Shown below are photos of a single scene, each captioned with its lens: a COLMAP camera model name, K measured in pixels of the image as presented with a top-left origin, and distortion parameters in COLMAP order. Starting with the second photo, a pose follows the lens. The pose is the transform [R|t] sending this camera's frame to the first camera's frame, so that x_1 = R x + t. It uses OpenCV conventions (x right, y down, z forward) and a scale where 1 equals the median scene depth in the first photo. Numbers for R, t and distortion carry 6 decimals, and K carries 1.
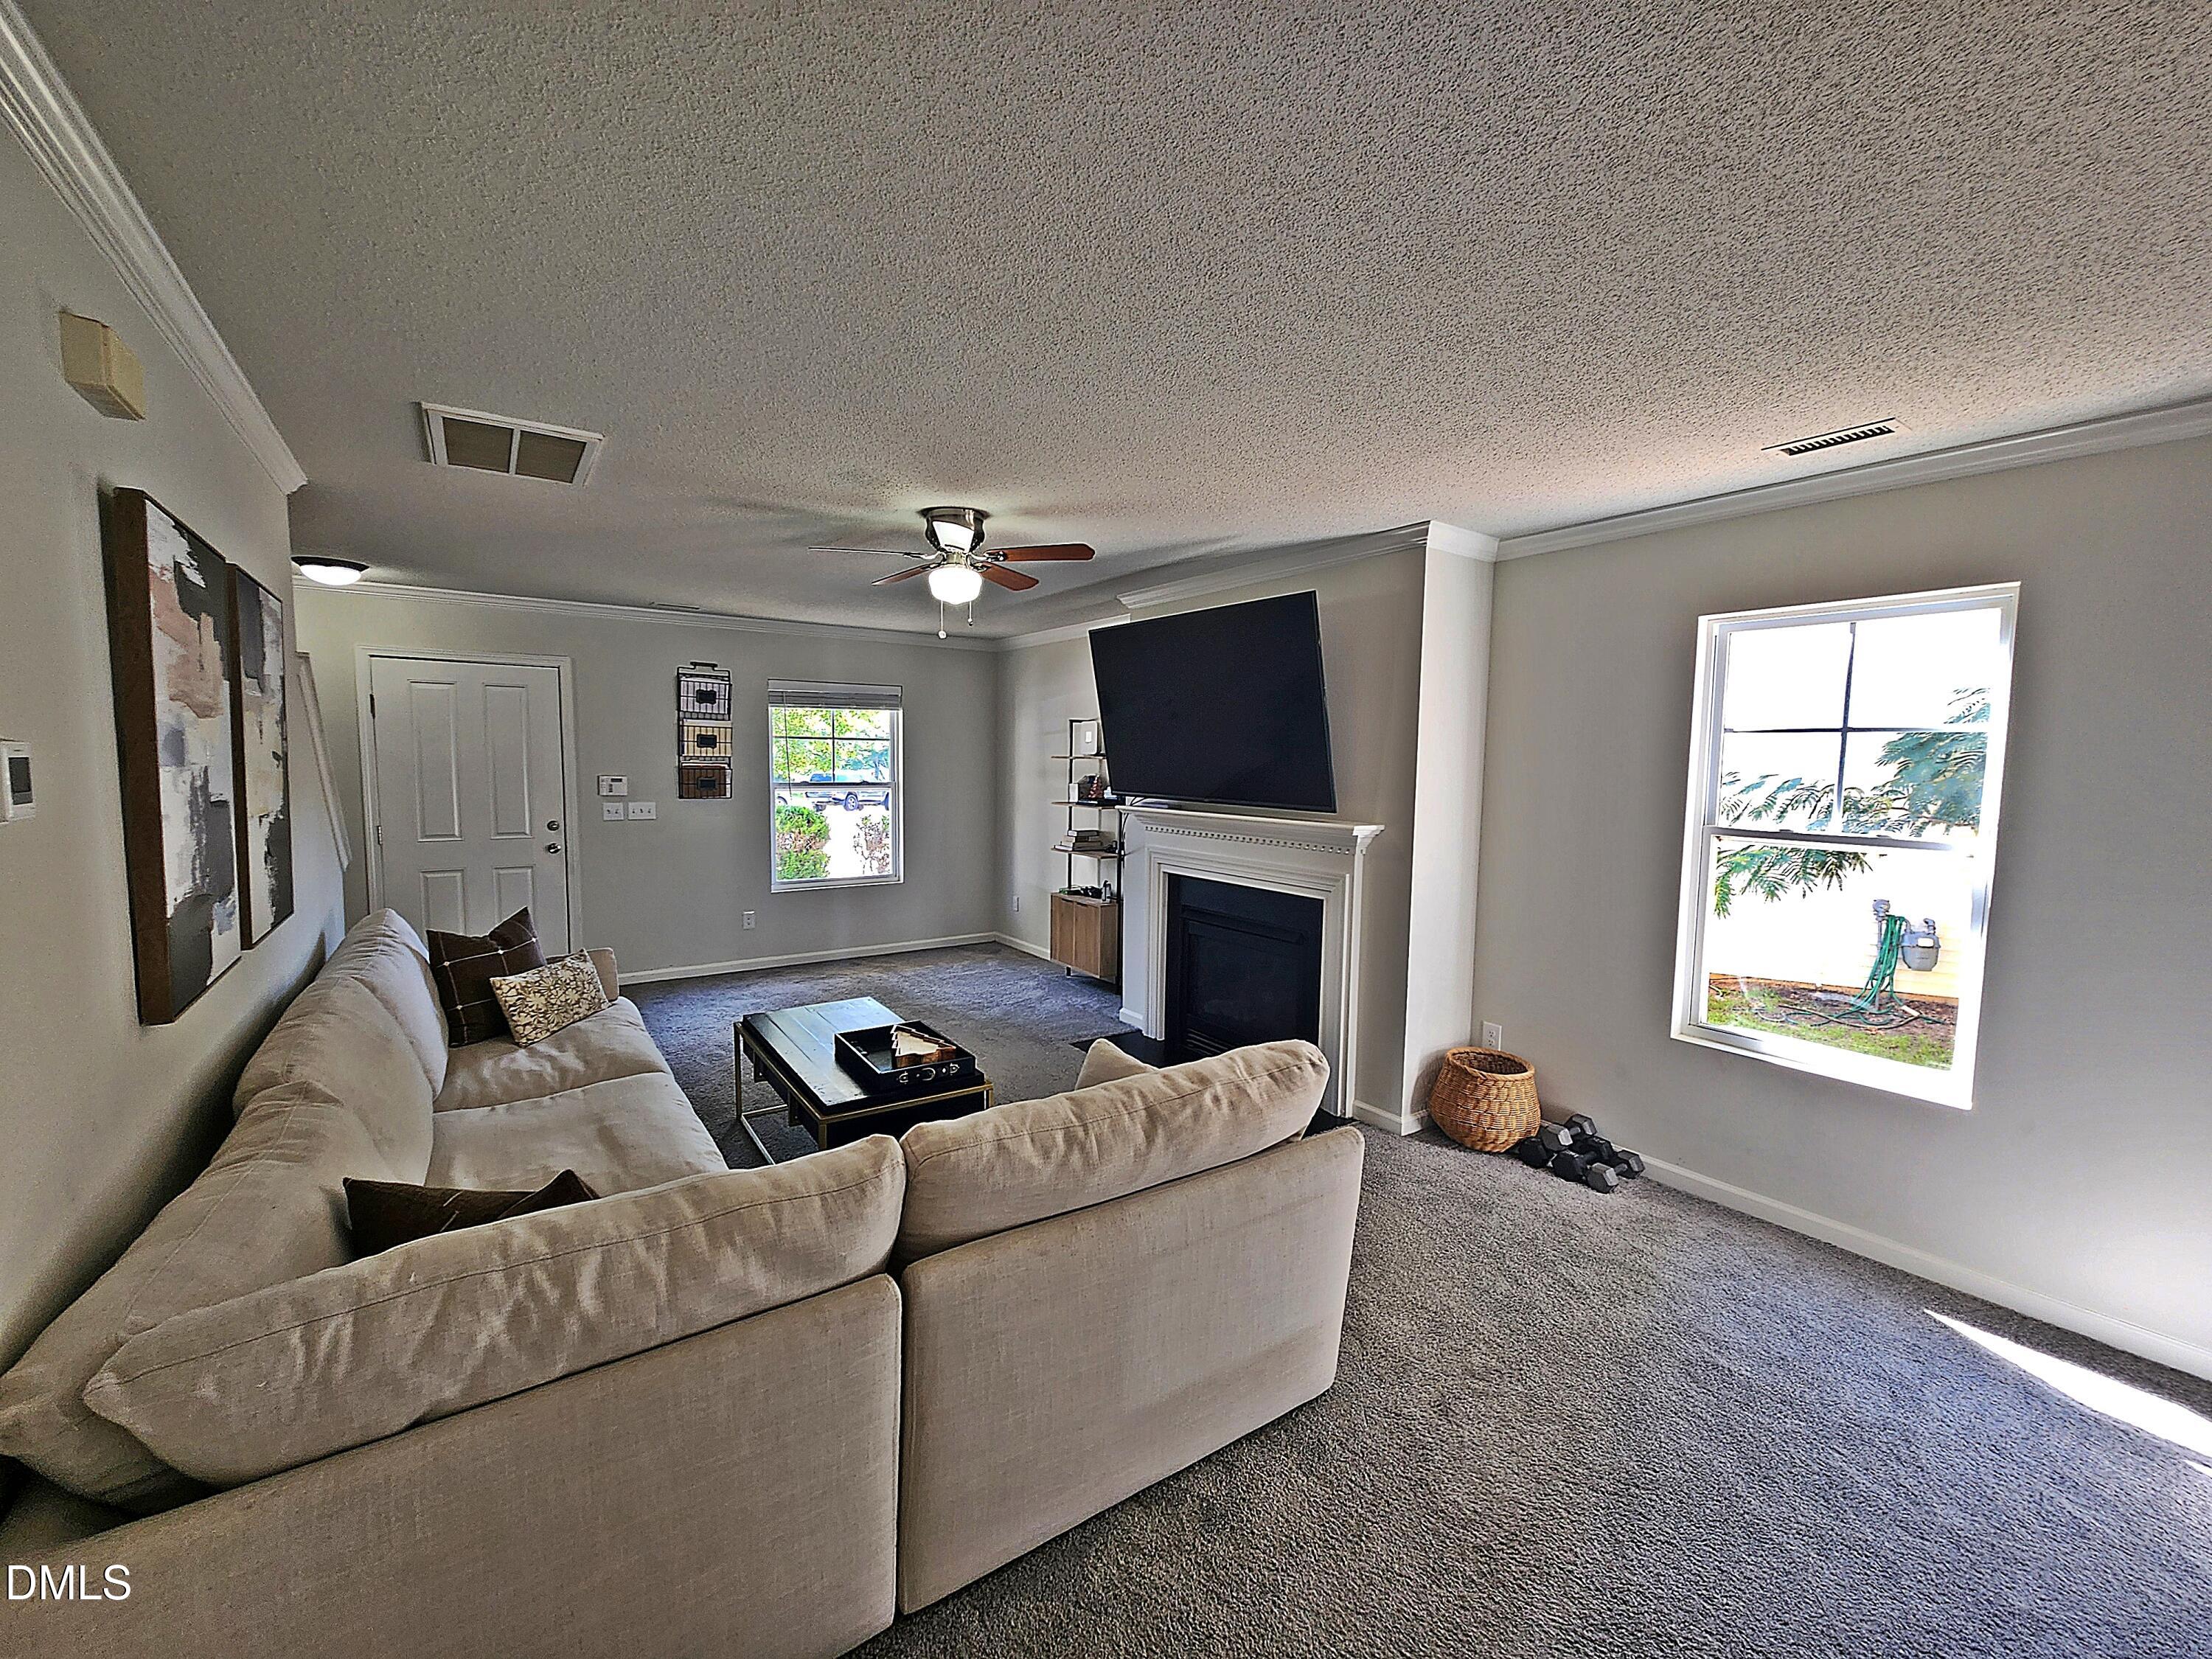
lens RADIAL K [[903.6, 0, 1097.6], [0, 903.6, 835.1], [0, 0, 1]] dist [-0.001419, -0.000163]
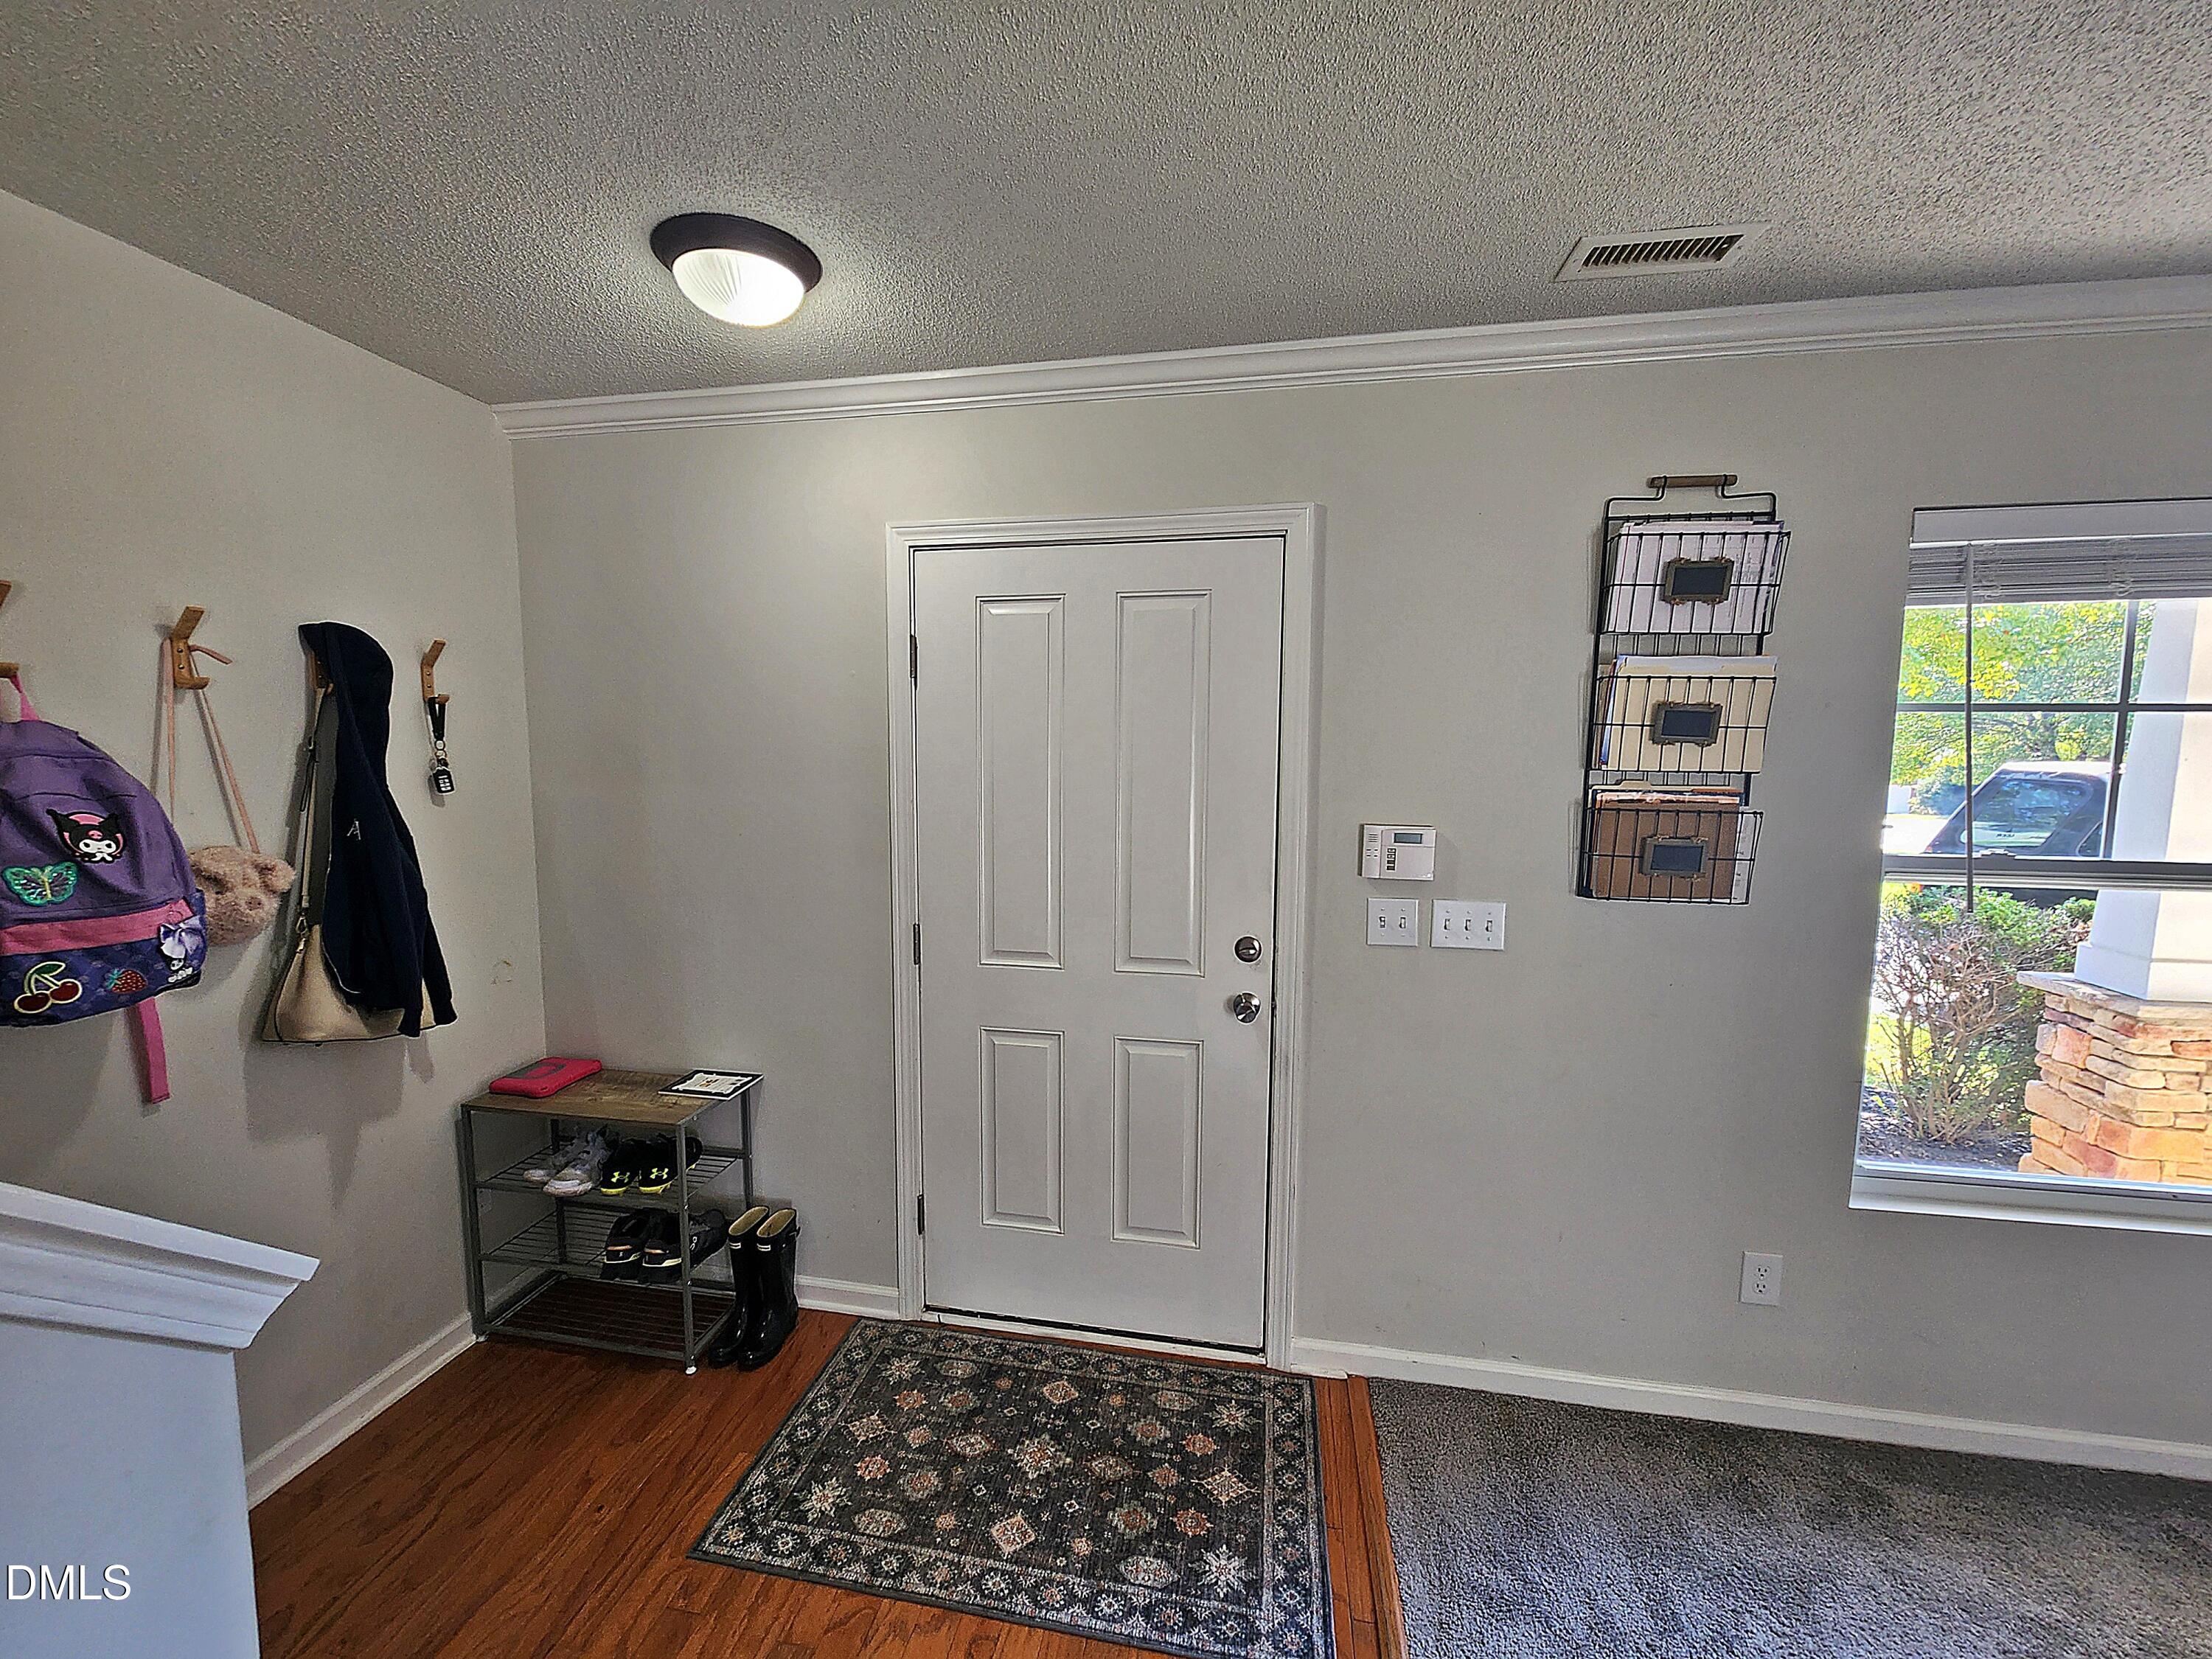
lens RADIAL K [[903.6, 0, 1094.3], [0, 903.6, 839.3], [0, 0, 1]] dist [-0.001419, -0.000163]
pose [[0.733297, 0.059346, -0.677313, -0.369313], [-0.055999, 0.998070, 0.026823, -0.060953], [0.677598, 0.018259, 0.735206, 0.631799]]
